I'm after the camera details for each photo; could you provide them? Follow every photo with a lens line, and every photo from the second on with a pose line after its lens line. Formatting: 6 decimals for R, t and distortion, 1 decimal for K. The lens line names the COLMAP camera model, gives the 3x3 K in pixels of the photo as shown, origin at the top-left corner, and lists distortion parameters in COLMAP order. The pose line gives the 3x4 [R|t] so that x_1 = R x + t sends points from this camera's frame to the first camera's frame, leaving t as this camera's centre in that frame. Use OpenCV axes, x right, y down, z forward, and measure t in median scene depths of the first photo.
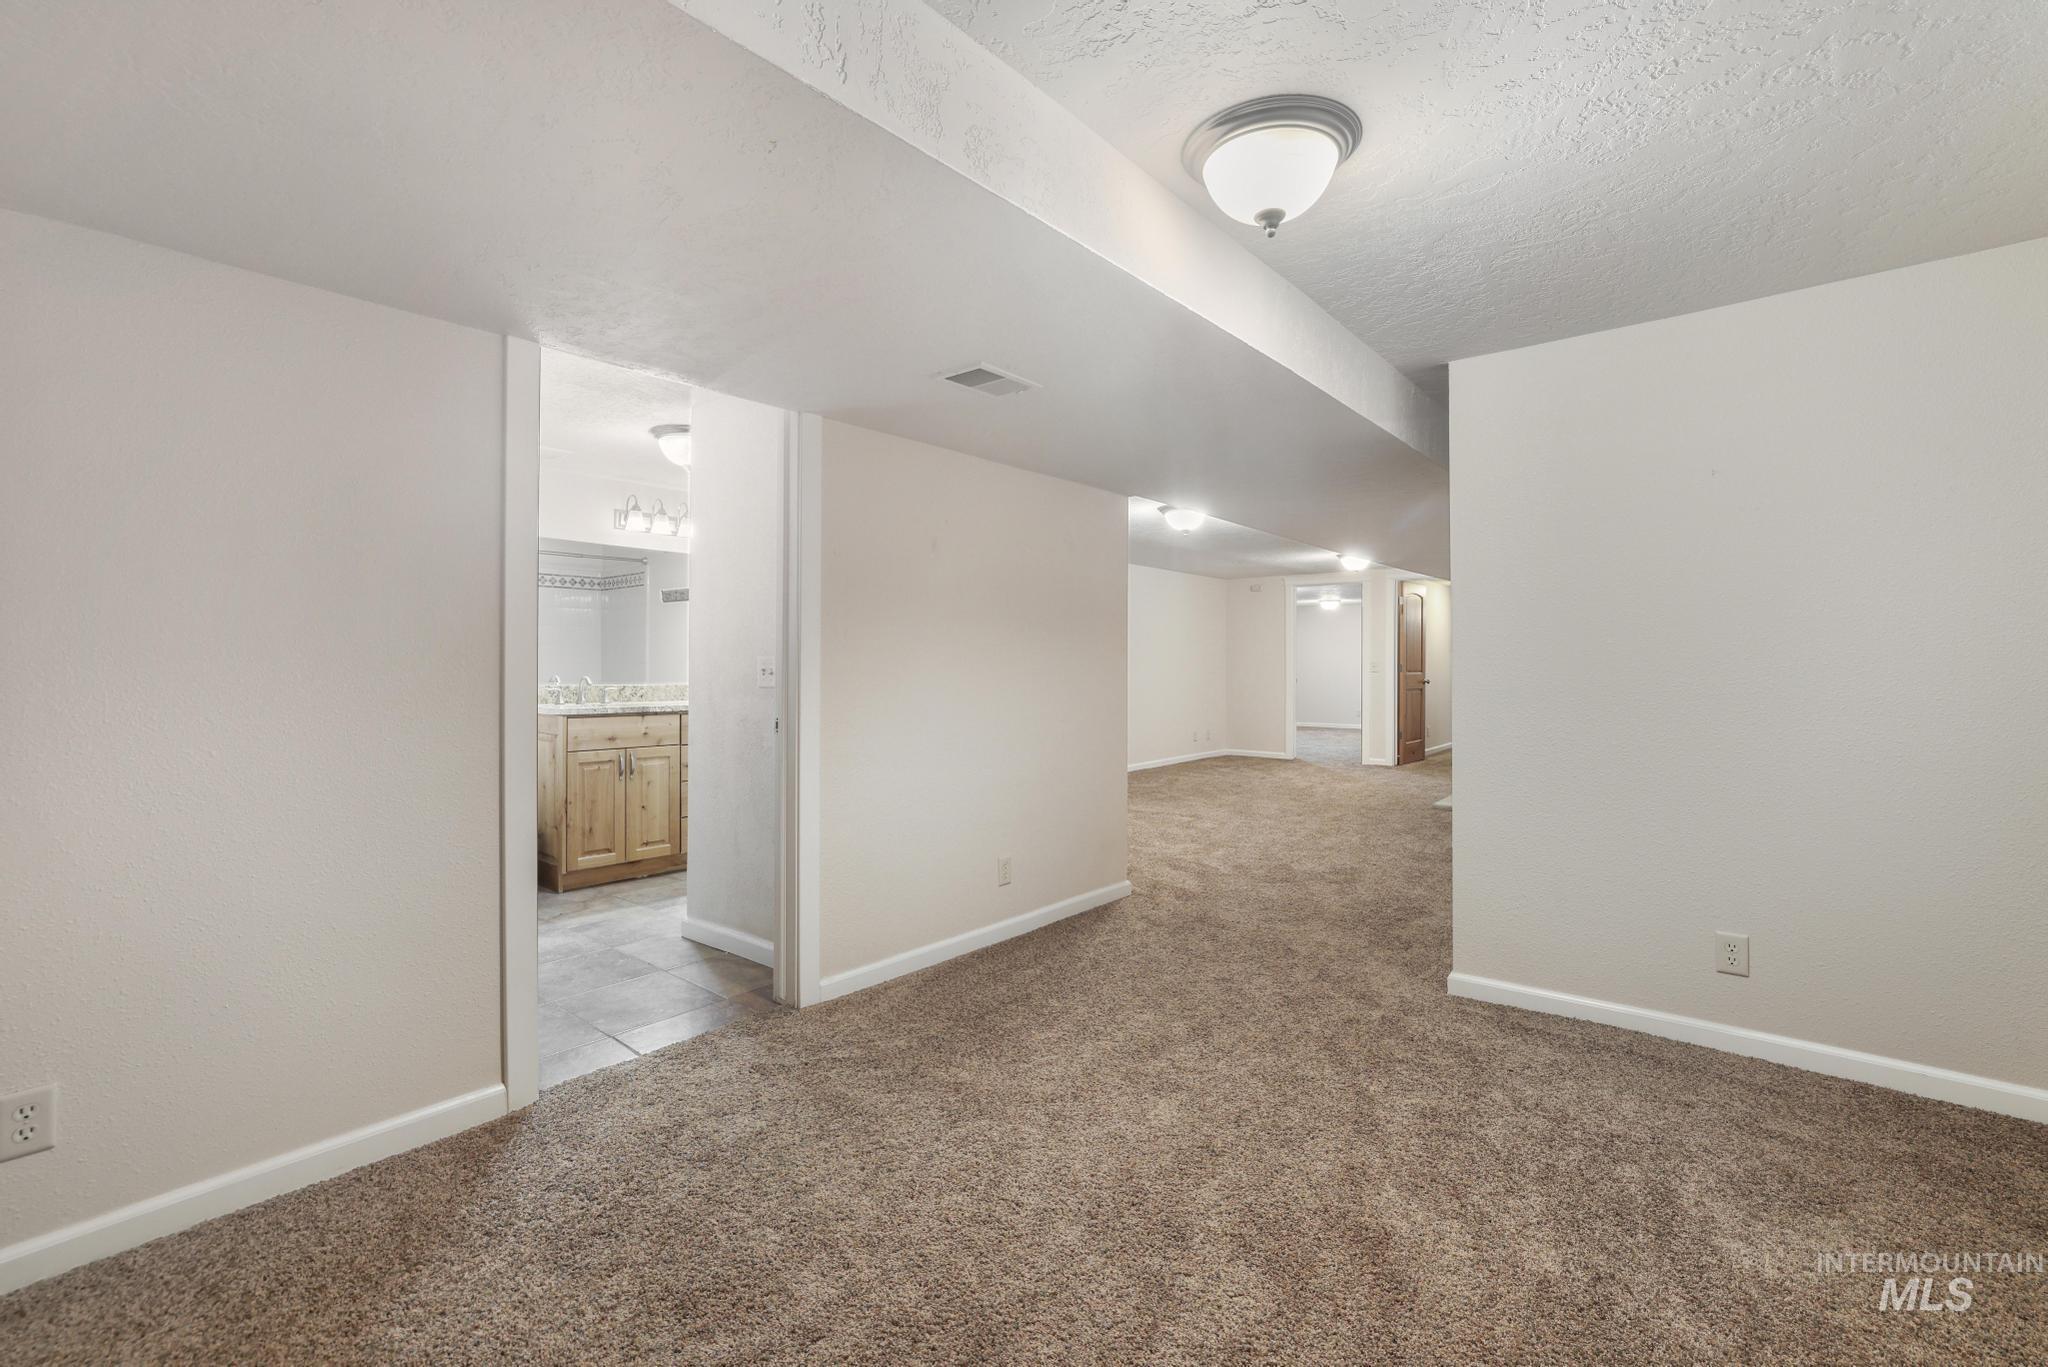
lens RADIAL K [[889.7, 0, 1027.9], [0, 889.7, 677.3], [0, 0, 1]] dist [-0.024234, 0.010791]
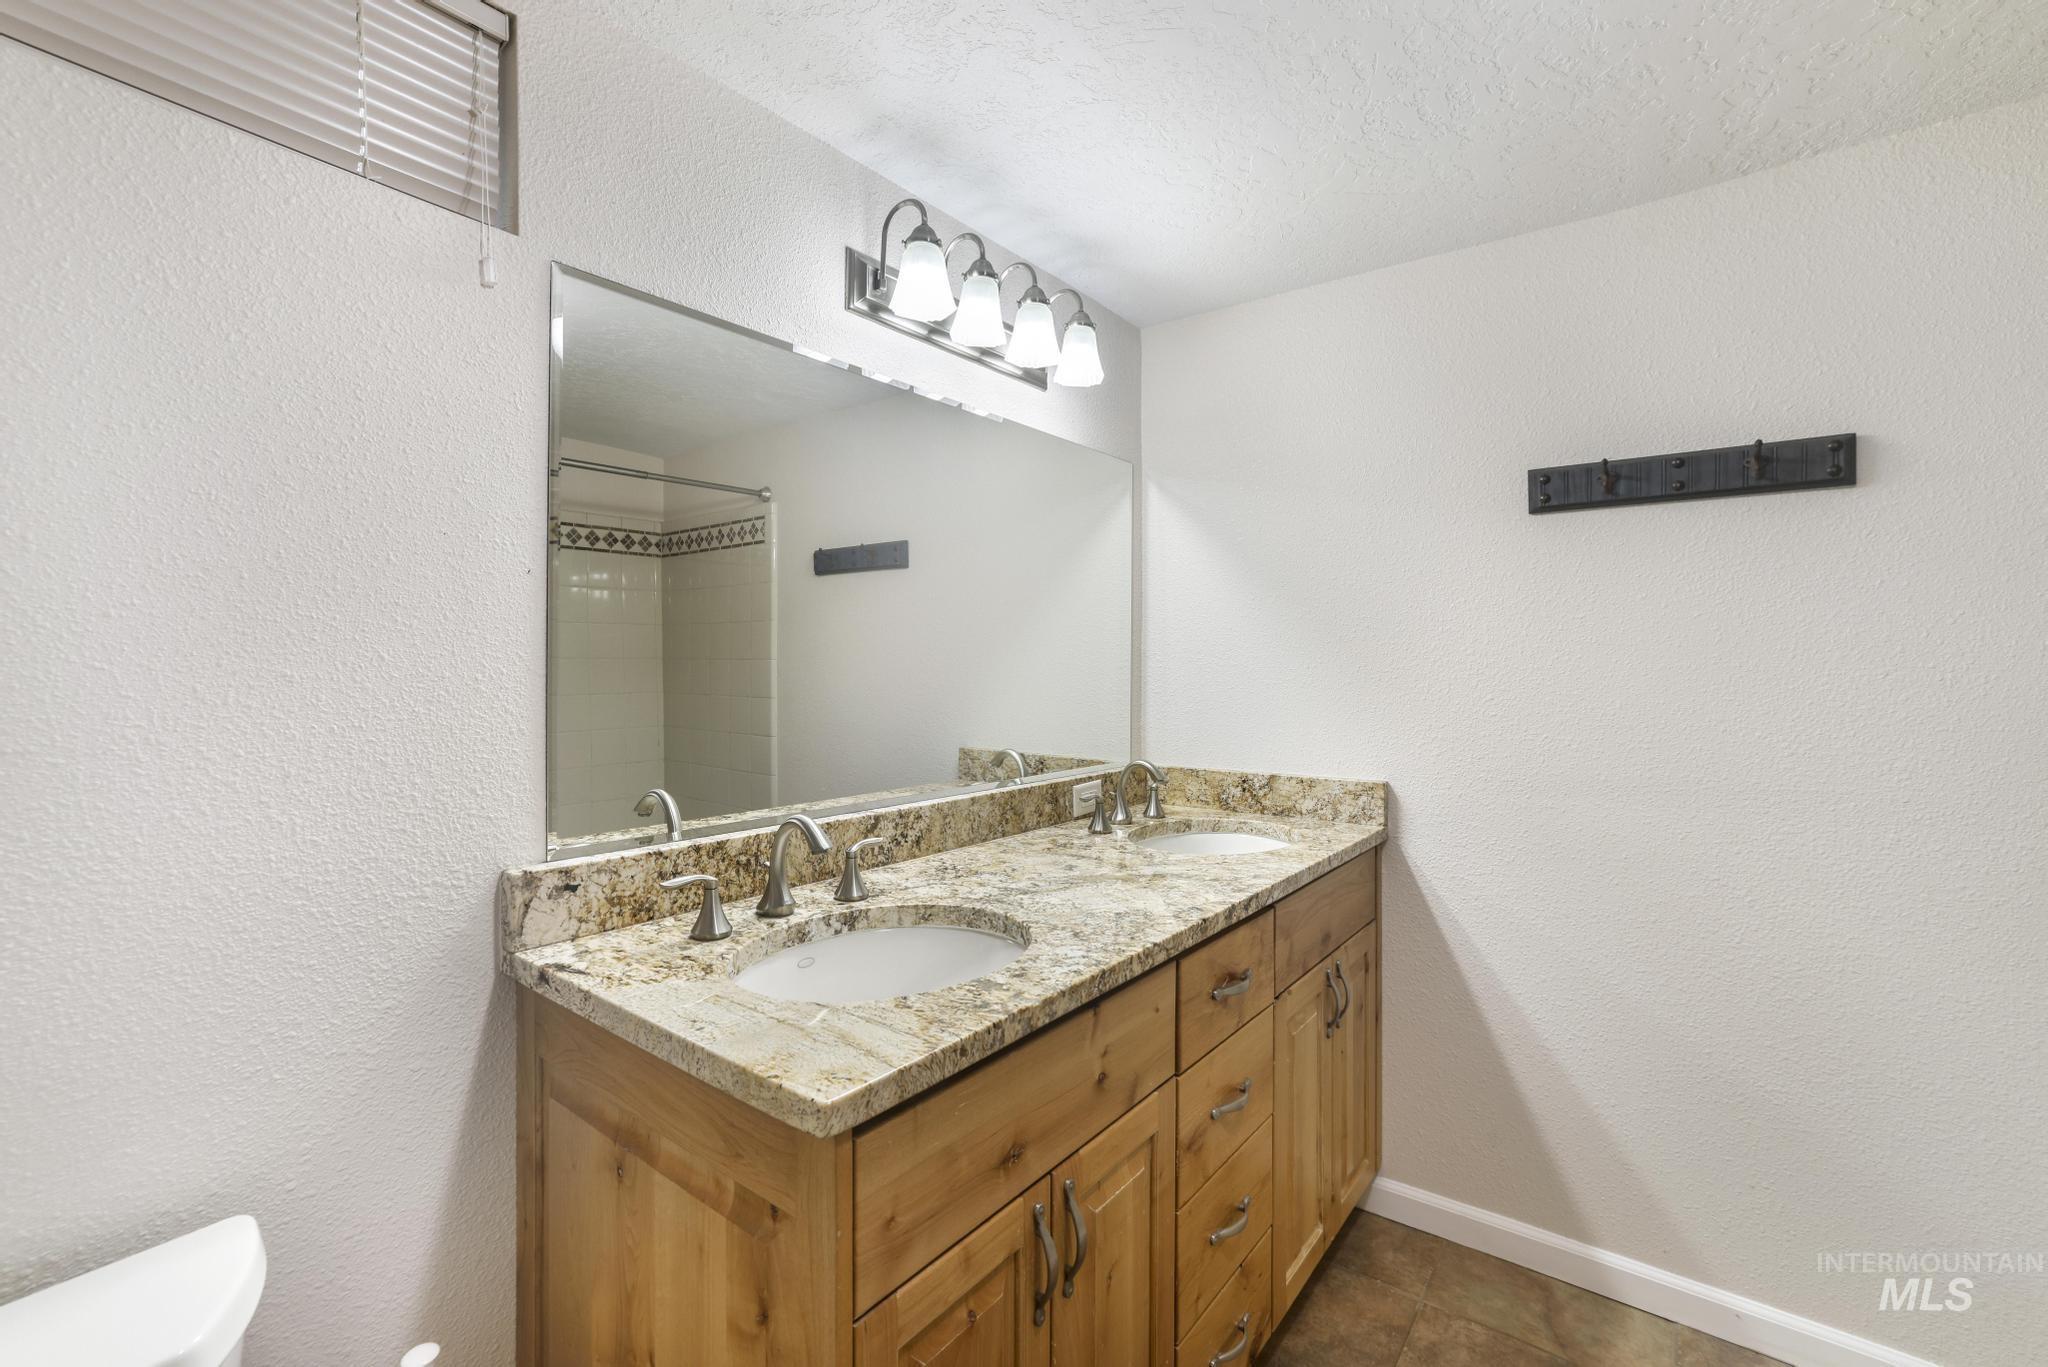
lens RADIAL K [[889.7, 0, 1027.3], [0, 889.7, 681.3], [0, 0, 1]] dist [-0.024234, 0.010791]
pose [[0.999602, -0.001655, 0.028162, -0.295020], [0.001544, 0.999991, 0.003977, -0.028160], [-0.028169, -0.003932, 0.999595, 0.492658]]
